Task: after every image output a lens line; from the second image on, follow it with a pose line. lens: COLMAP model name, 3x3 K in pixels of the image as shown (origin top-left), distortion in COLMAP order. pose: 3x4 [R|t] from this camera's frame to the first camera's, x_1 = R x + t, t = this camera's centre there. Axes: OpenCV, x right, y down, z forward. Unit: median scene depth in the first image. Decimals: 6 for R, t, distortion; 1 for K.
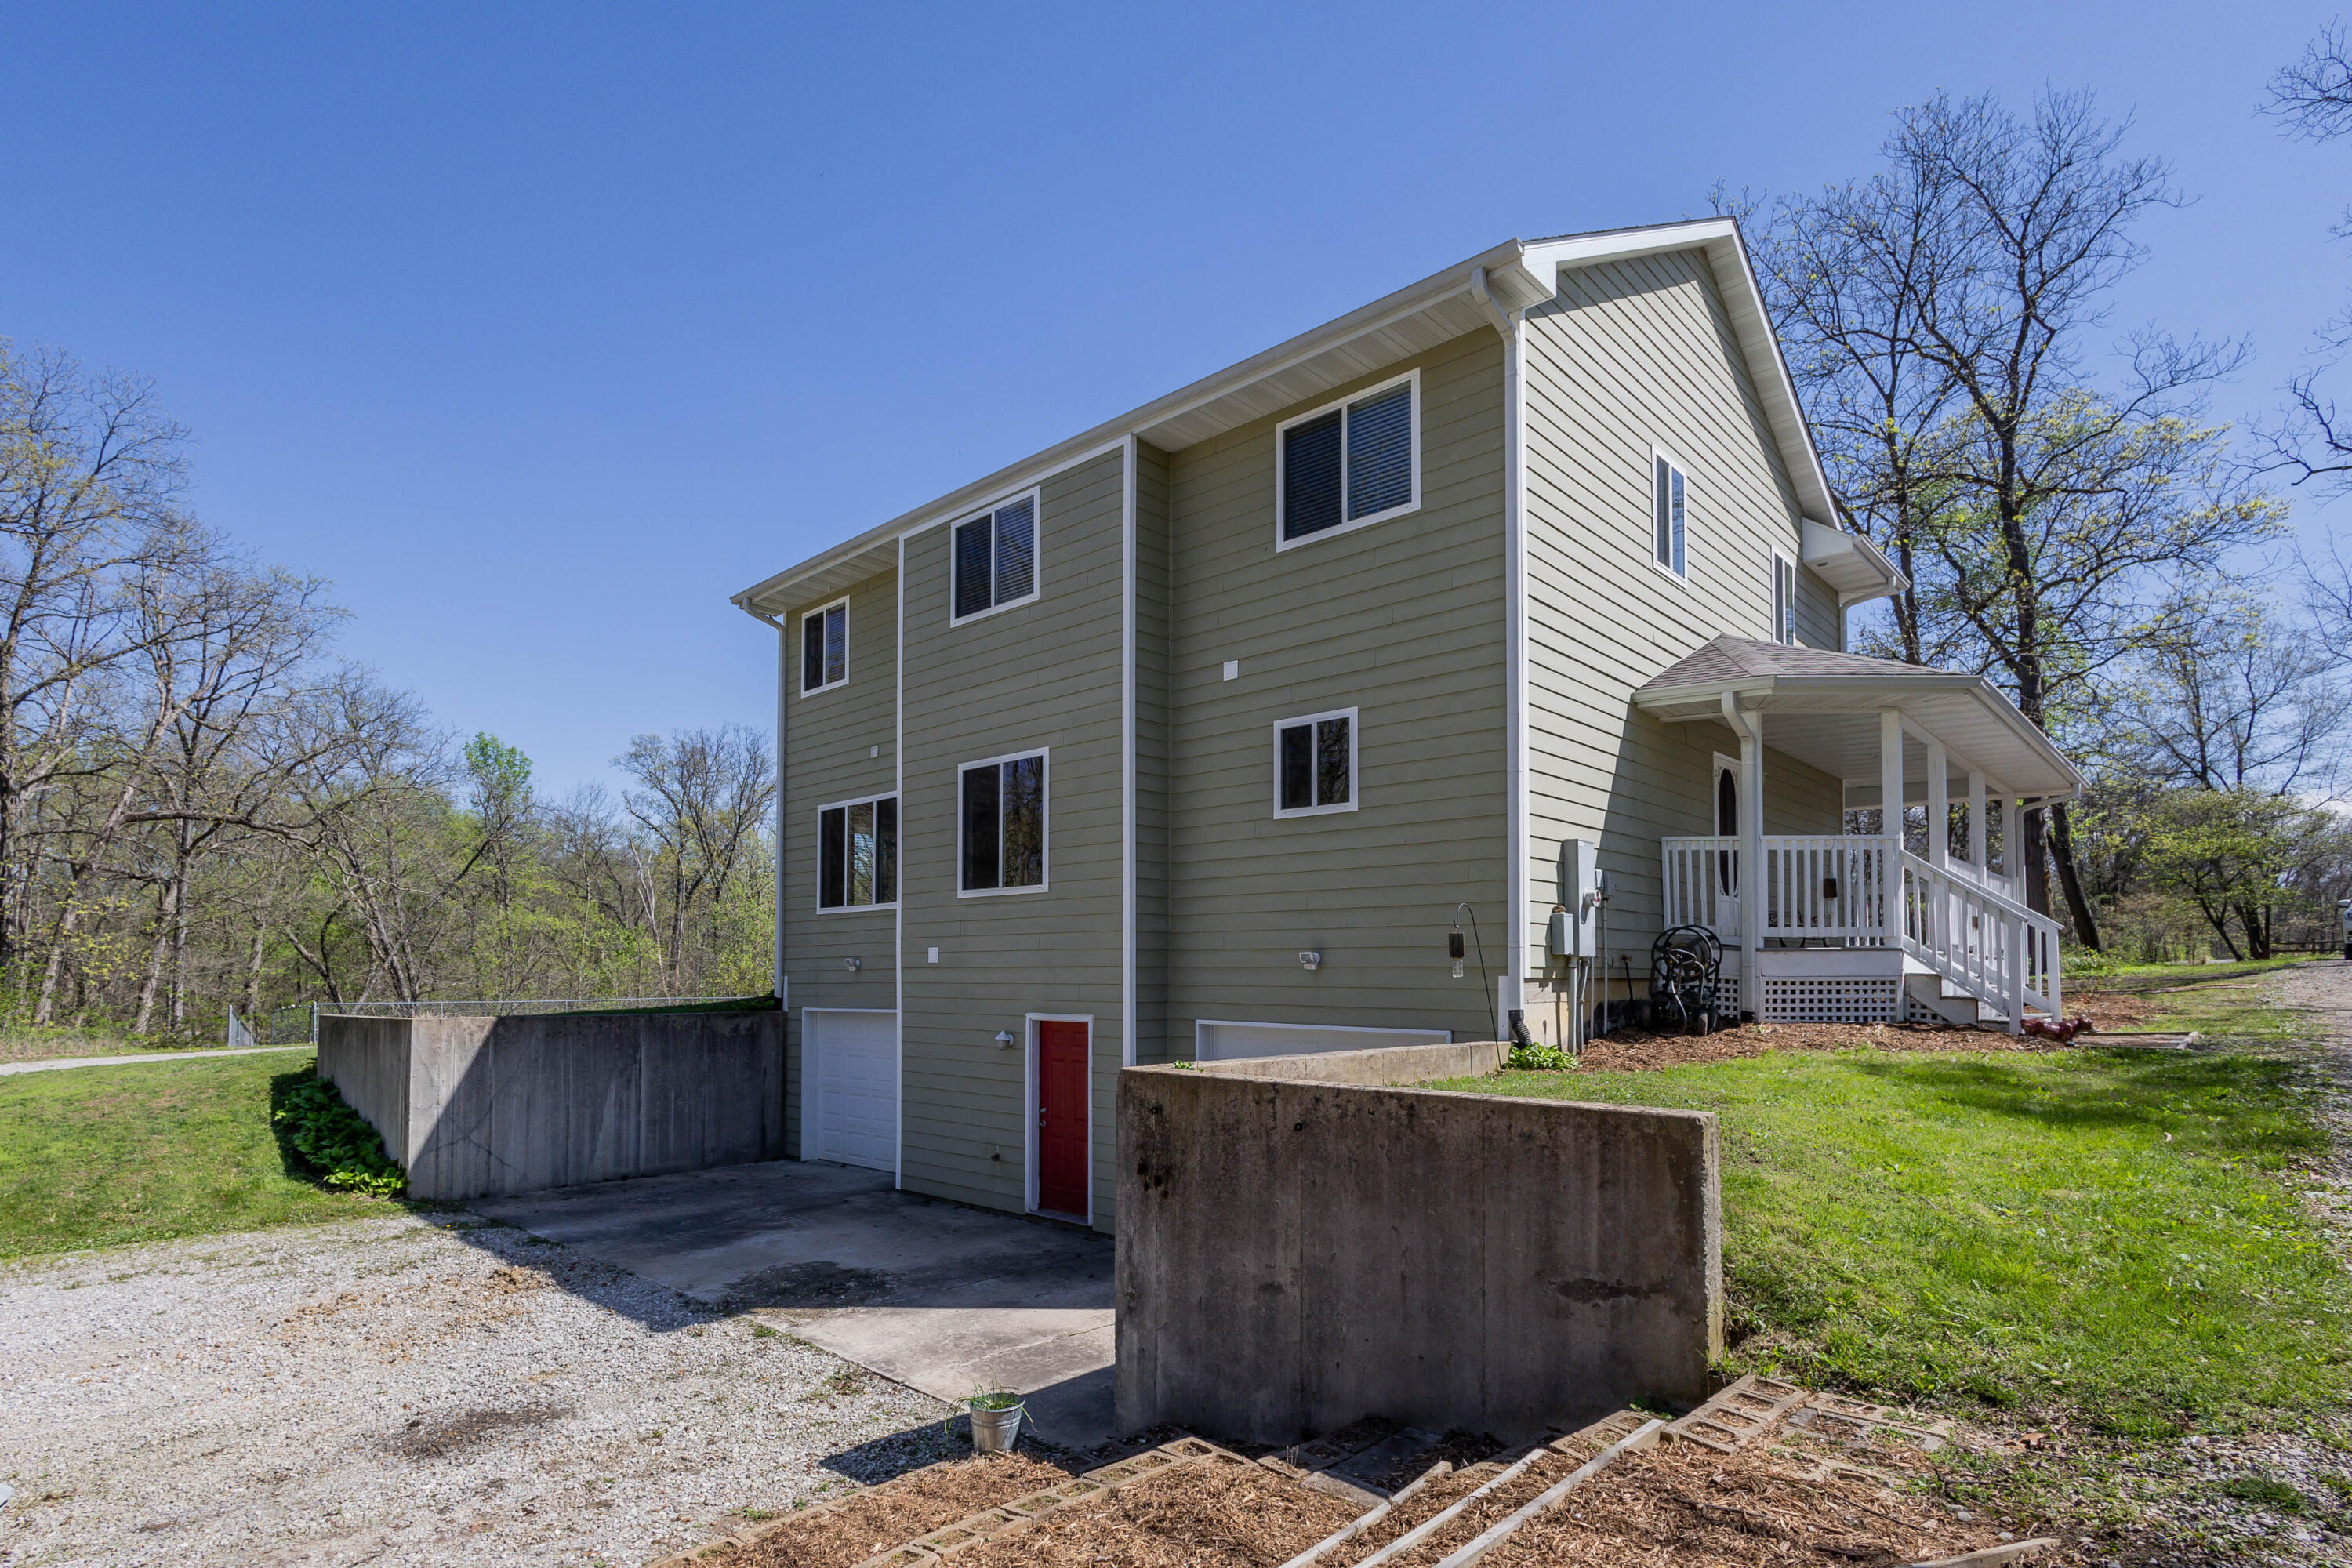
lens RADIAL K [[1059.5, 0, 1176.0], [0, 1059.5, 784.0], [0, 0, 1]] dist [0.002237, 0.000225]
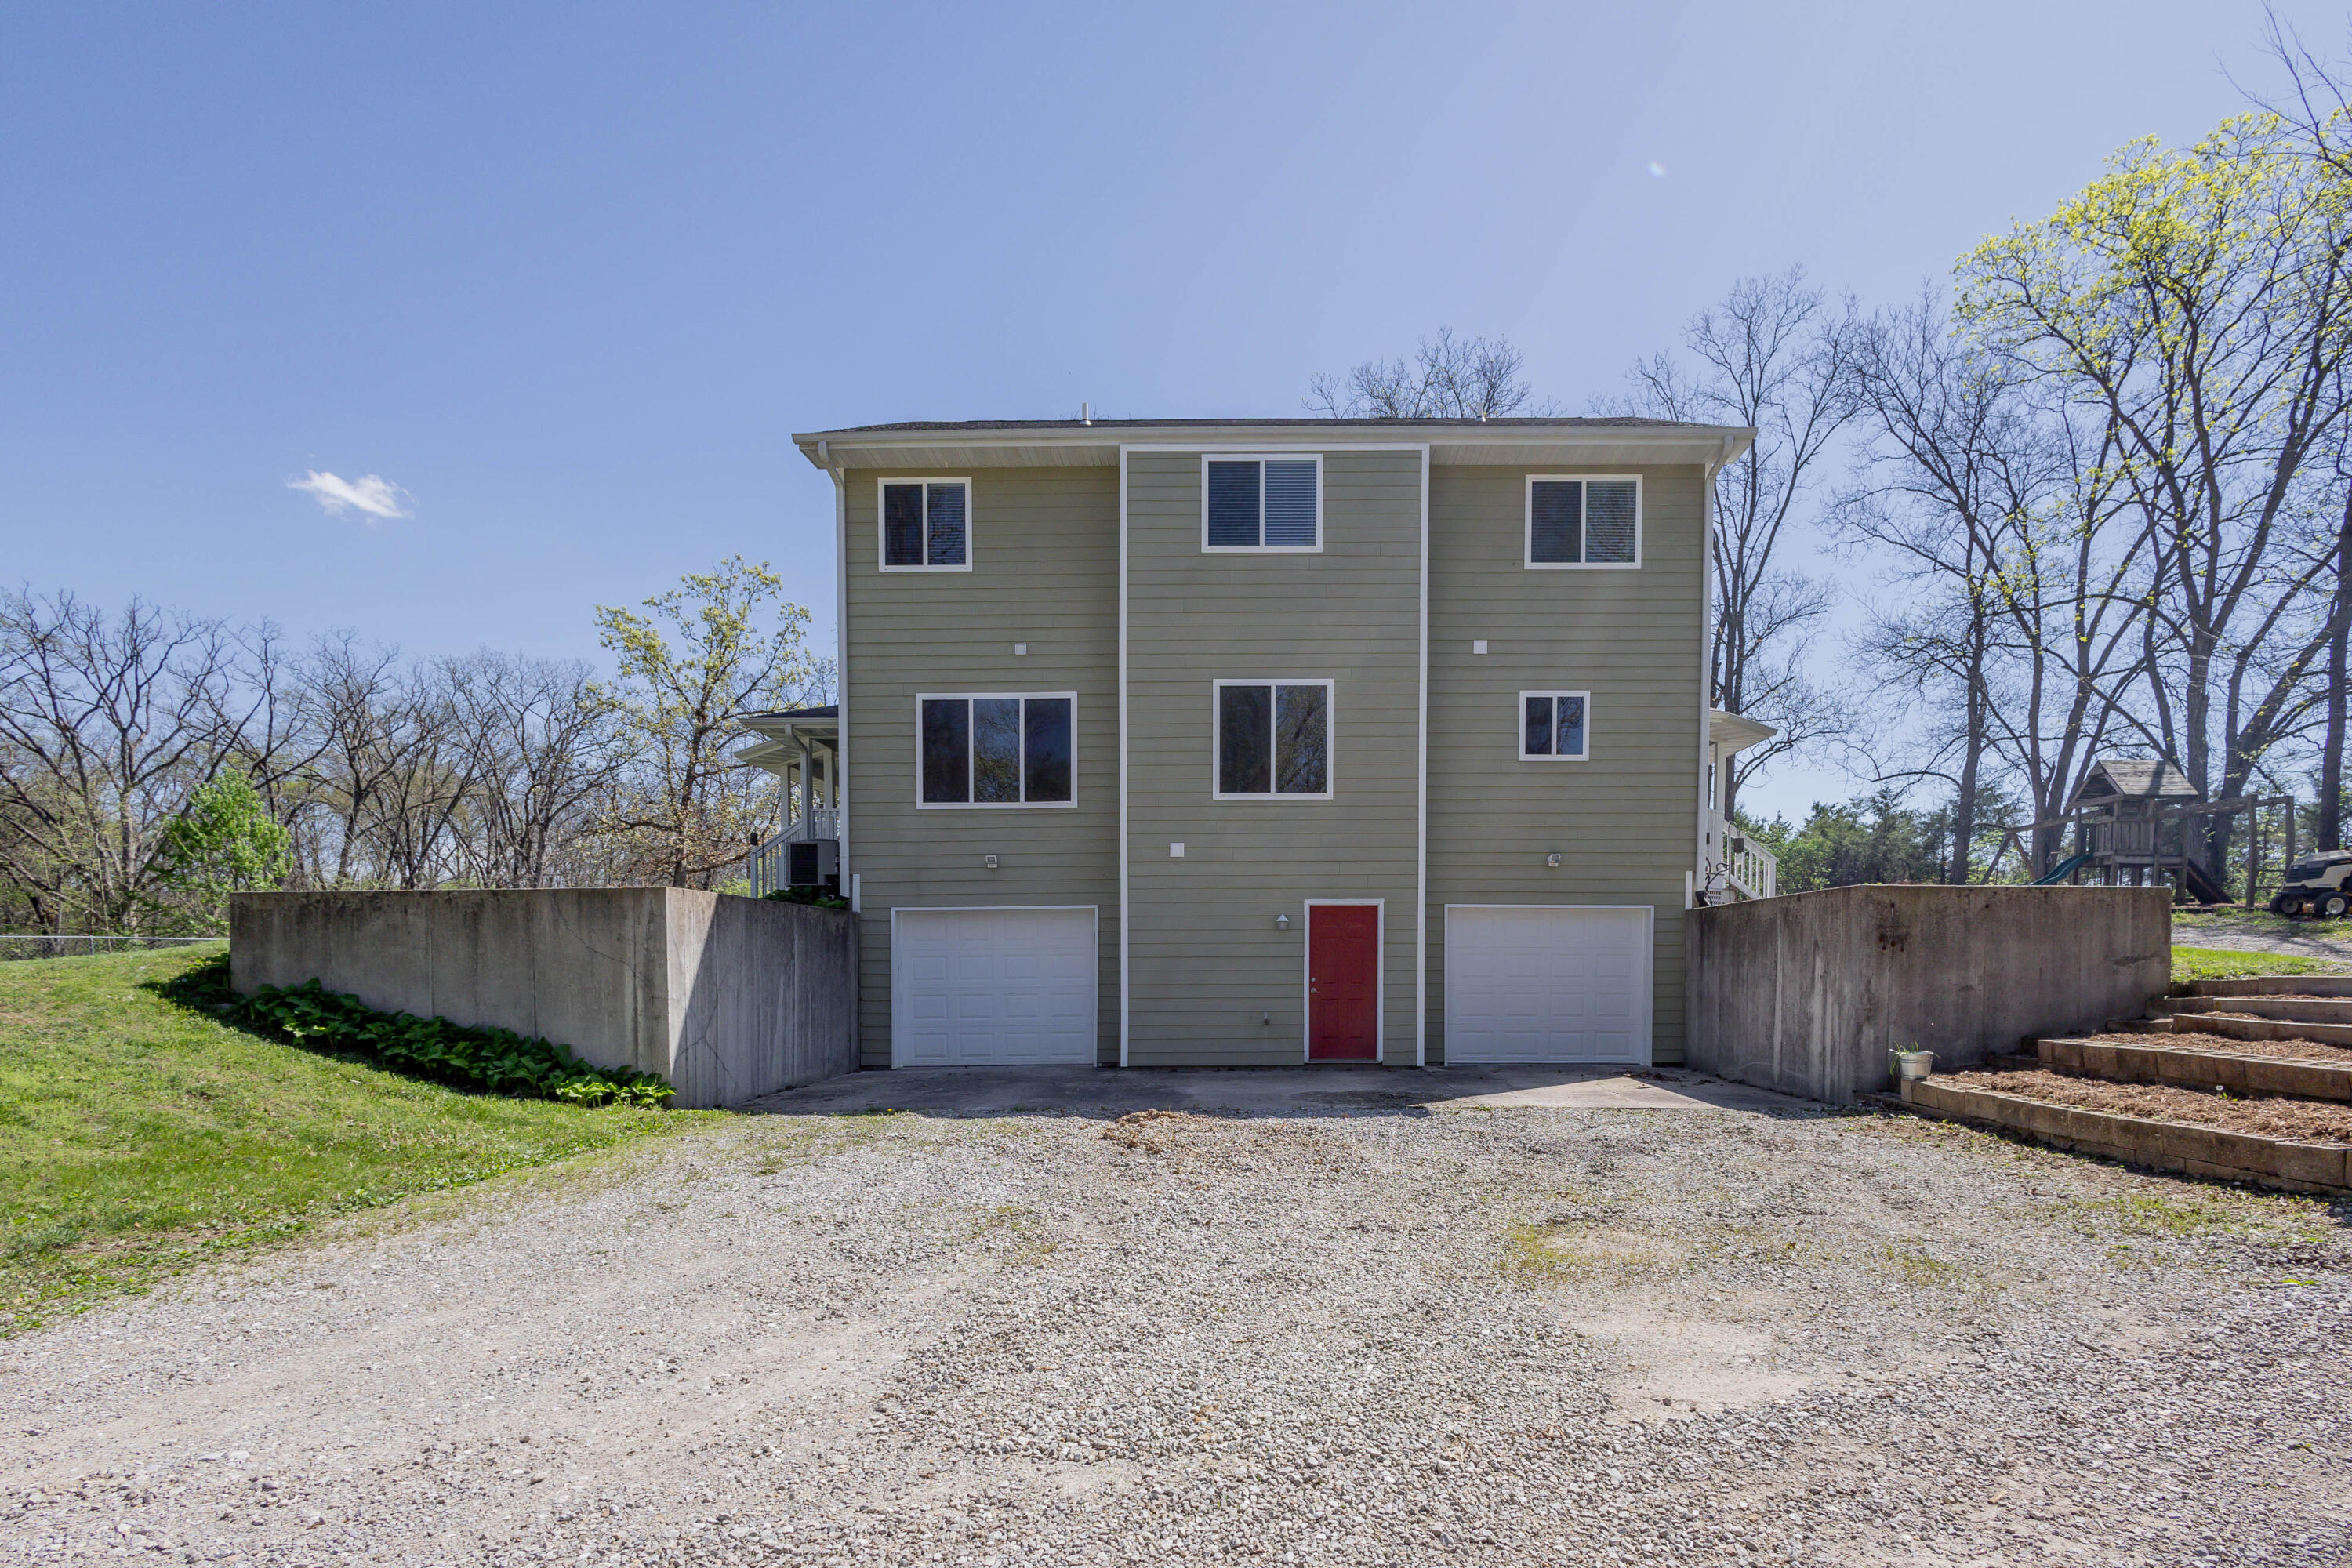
lens RADIAL K [[1042.3, 0, 1174.6], [0, 1042.3, 821.8], [0, 0, 1]] dist [0.005019, 0.000479]
pose [[0.770878, 0.083745, 0.631454, -1.060292], [-0.111466, 0.993759, 0.004282, 0.149822], [-0.627154, -0.073687, 0.775402, 0.203965]]
